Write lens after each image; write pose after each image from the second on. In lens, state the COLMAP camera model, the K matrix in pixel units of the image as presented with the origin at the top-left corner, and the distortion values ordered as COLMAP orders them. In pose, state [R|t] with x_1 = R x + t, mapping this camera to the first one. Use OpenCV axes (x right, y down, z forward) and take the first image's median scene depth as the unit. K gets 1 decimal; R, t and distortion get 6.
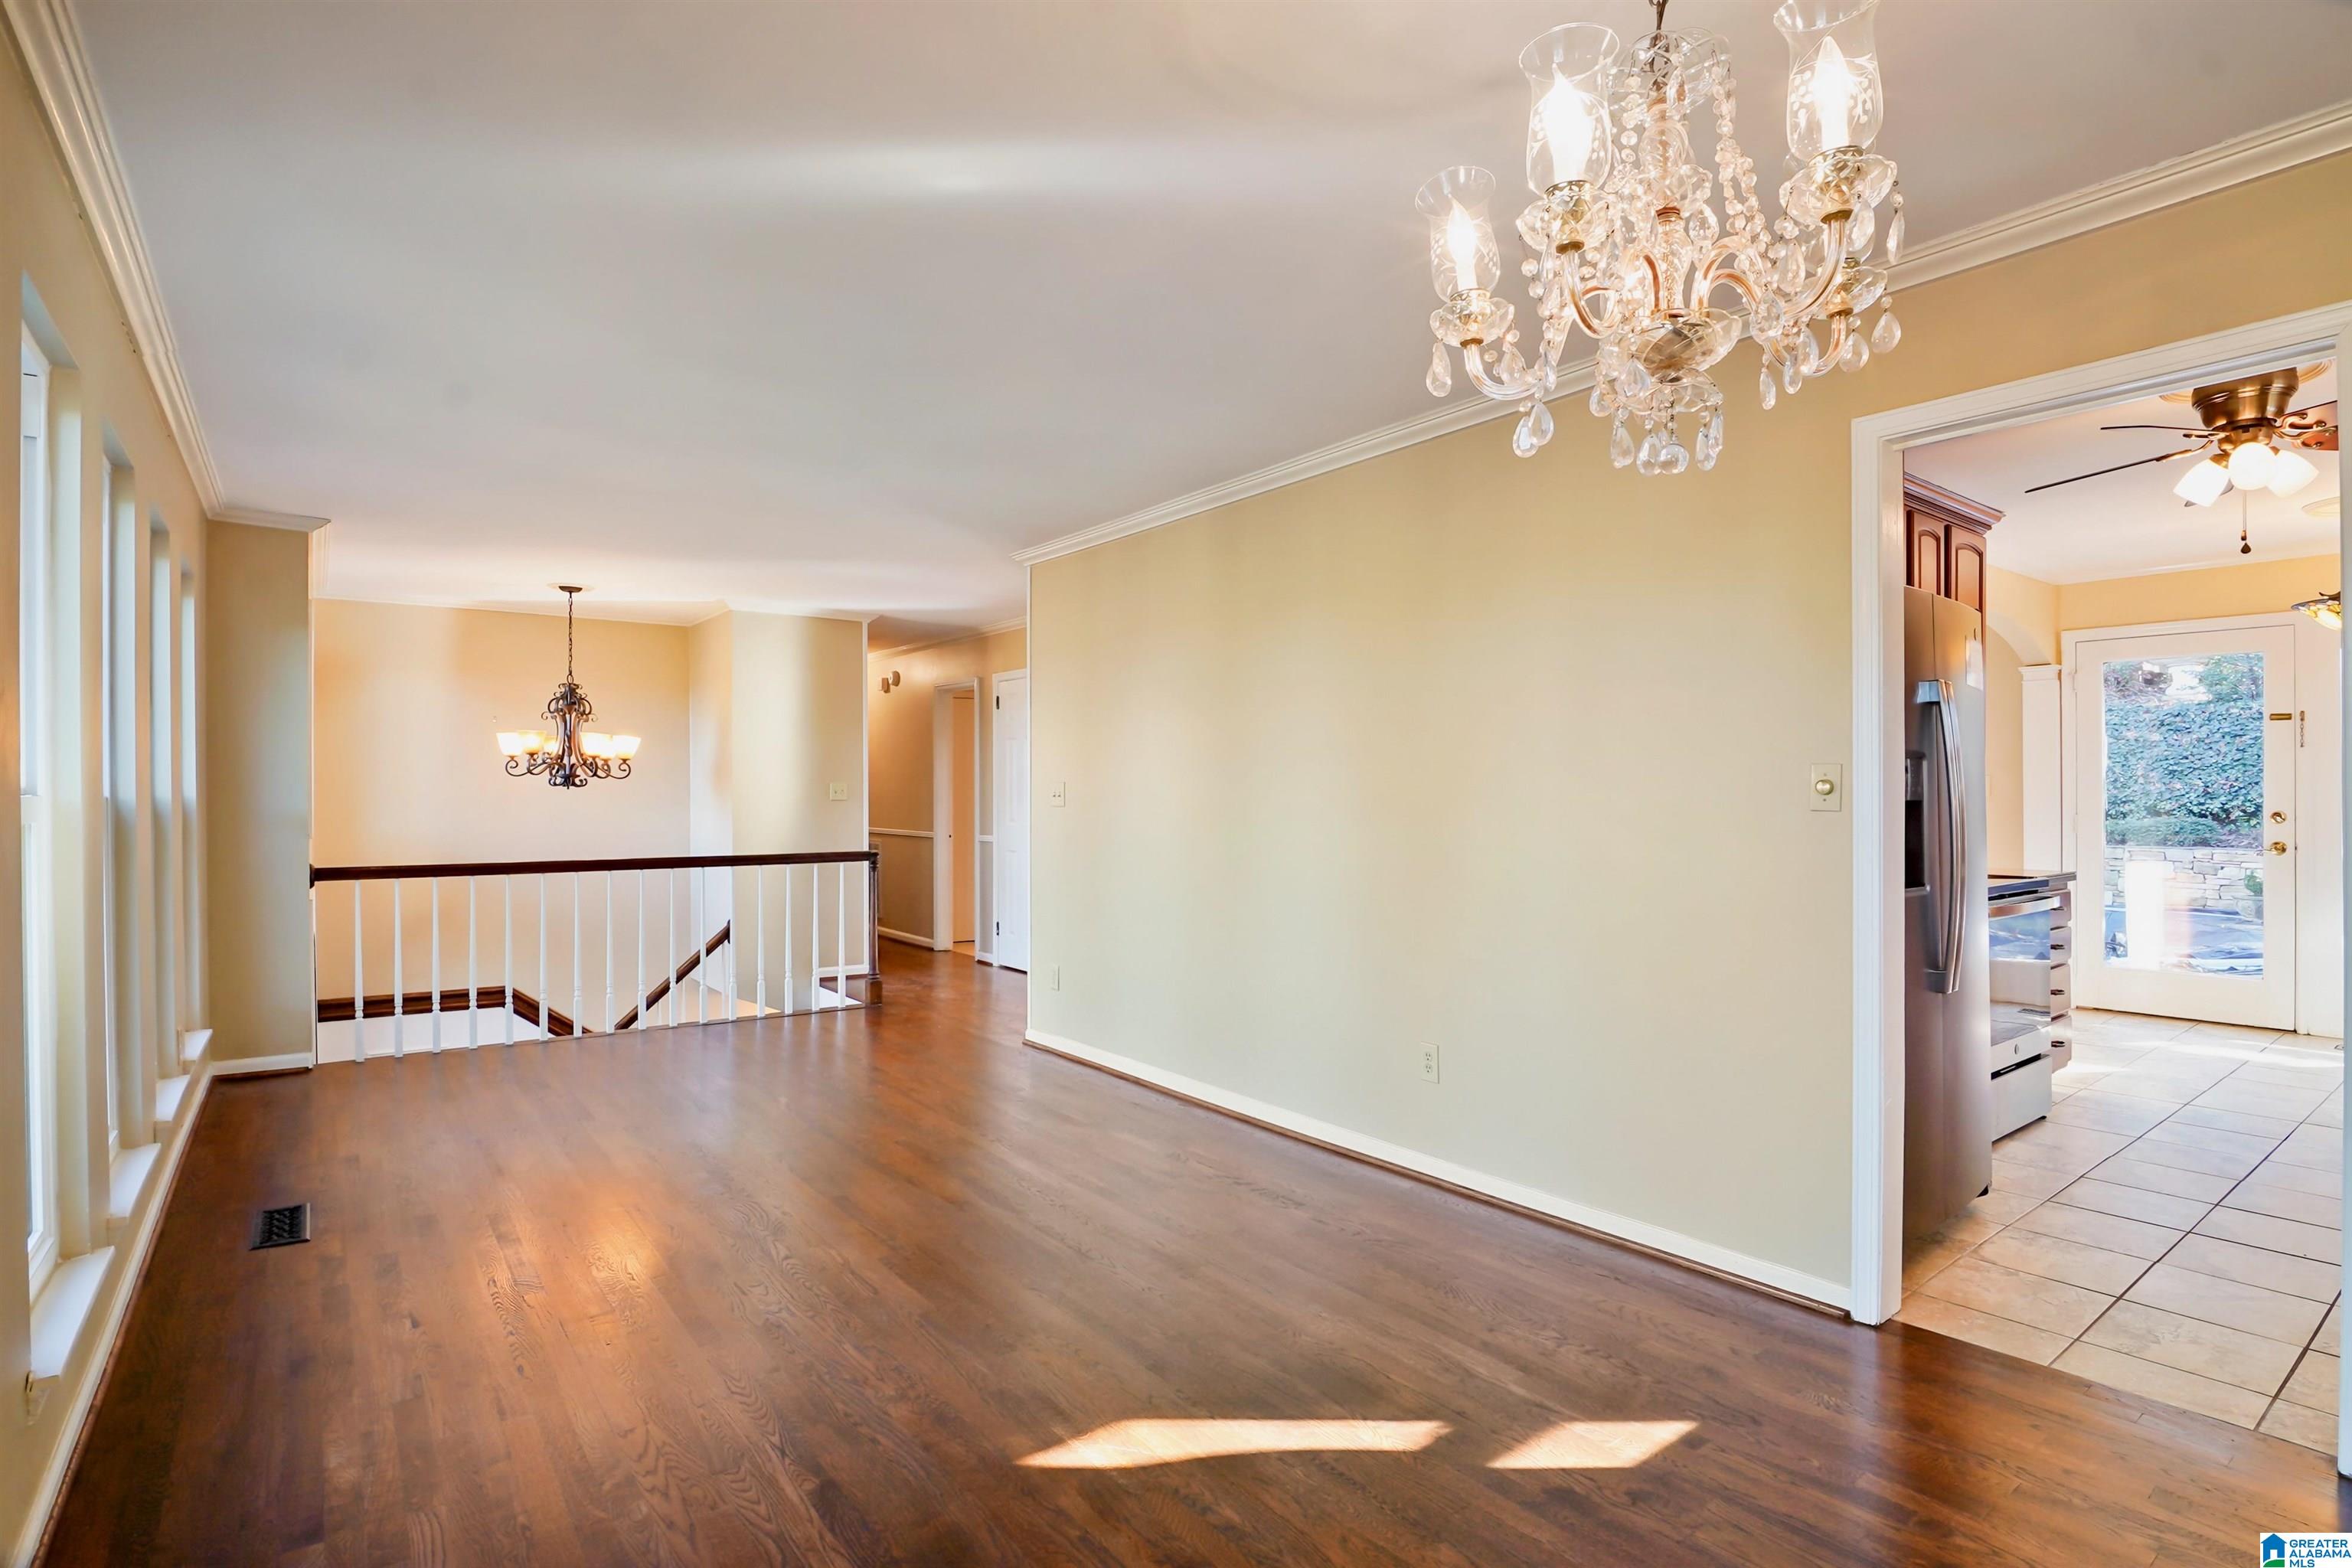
lens RADIAL K [[1145.8, 0, 1176.0], [0, 1145.8, 784.0], [0, 0, 1]] dist [-0.021335, -0.001054]
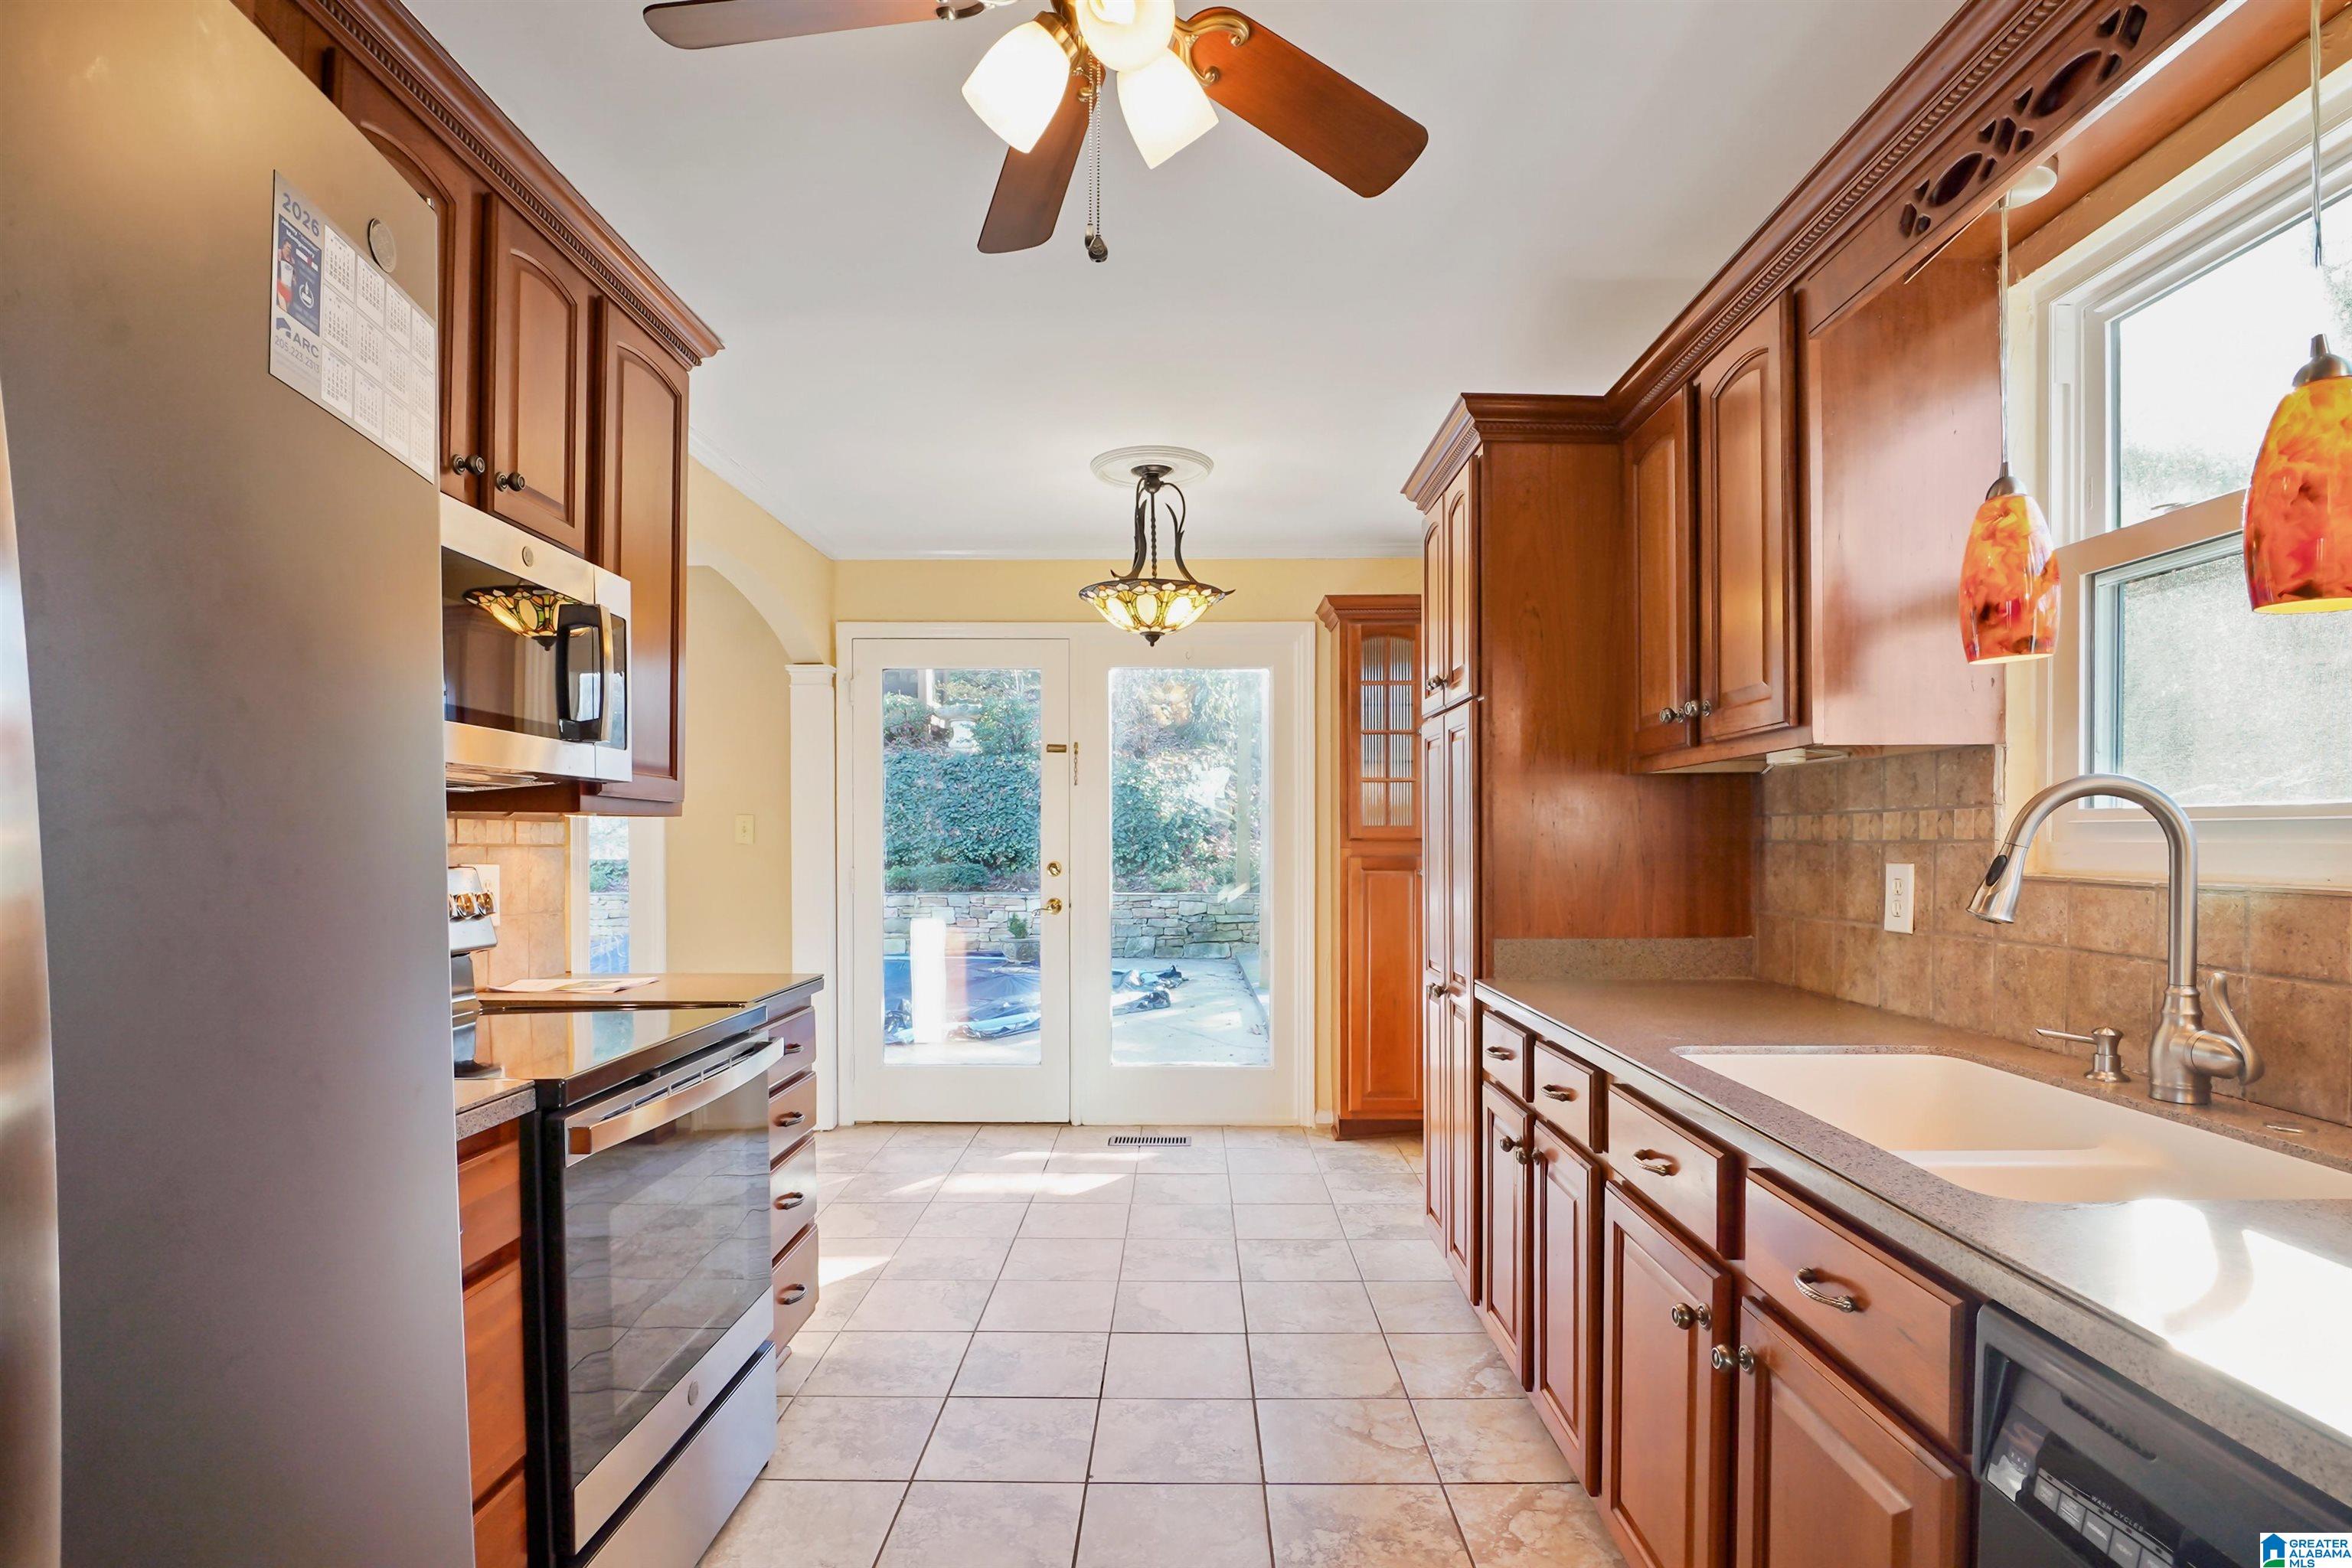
lens RADIAL K [[1146.6, 0, 1174.0], [0, 1146.6, 843.2], [0, 0, 1]] dist [-0.000331, 0.000319]
pose [[0.610068, -0.003546, 0.792342, 0.323410], [-0.004647, 0.999957, 0.008053, 0.003099], [-0.792336, -0.008595, 0.610025, 0.365525]]
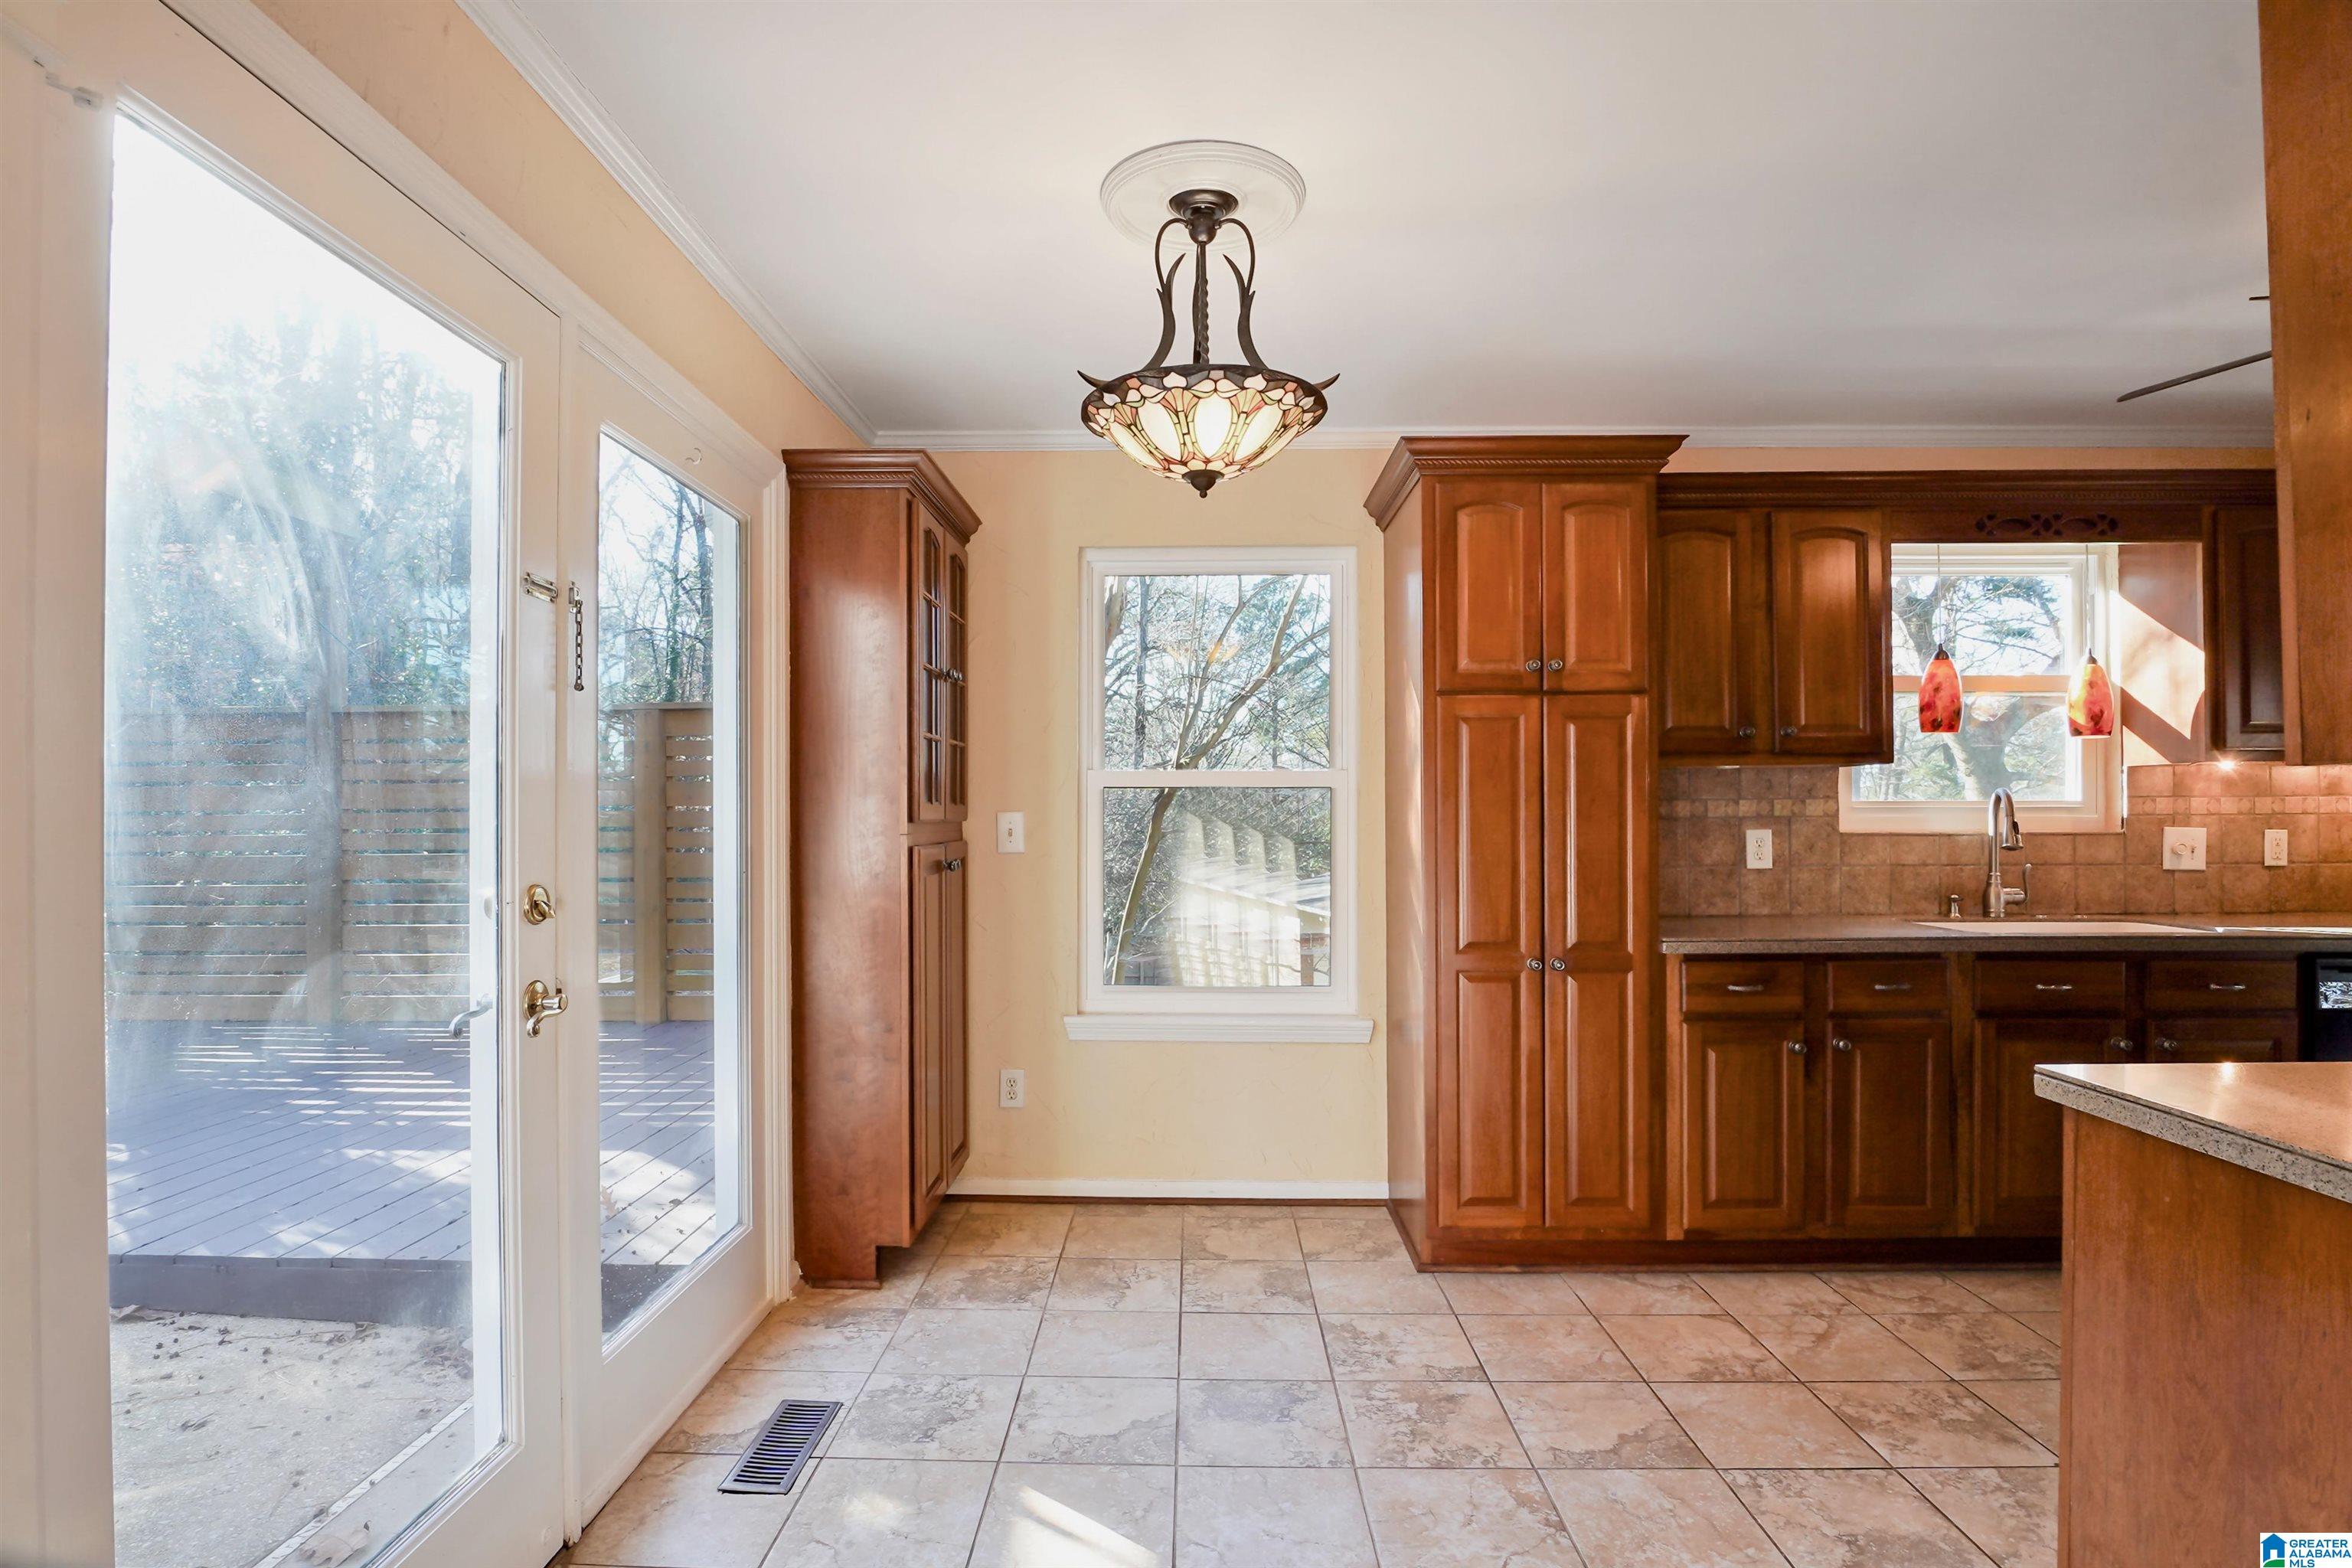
lens RADIAL K [[1153.5, 0, 1161.5], [0, 1153.5, 810.9], [0, 0, 1]] dist [-0.015427, 0.001028]
pose [[-0.782534, 0.007981, 0.622557, 0.571022], [0.000017, 0.999918, -0.012798, 0.008337], [-0.622608, -0.010005, -0.782470, 1.002742]]
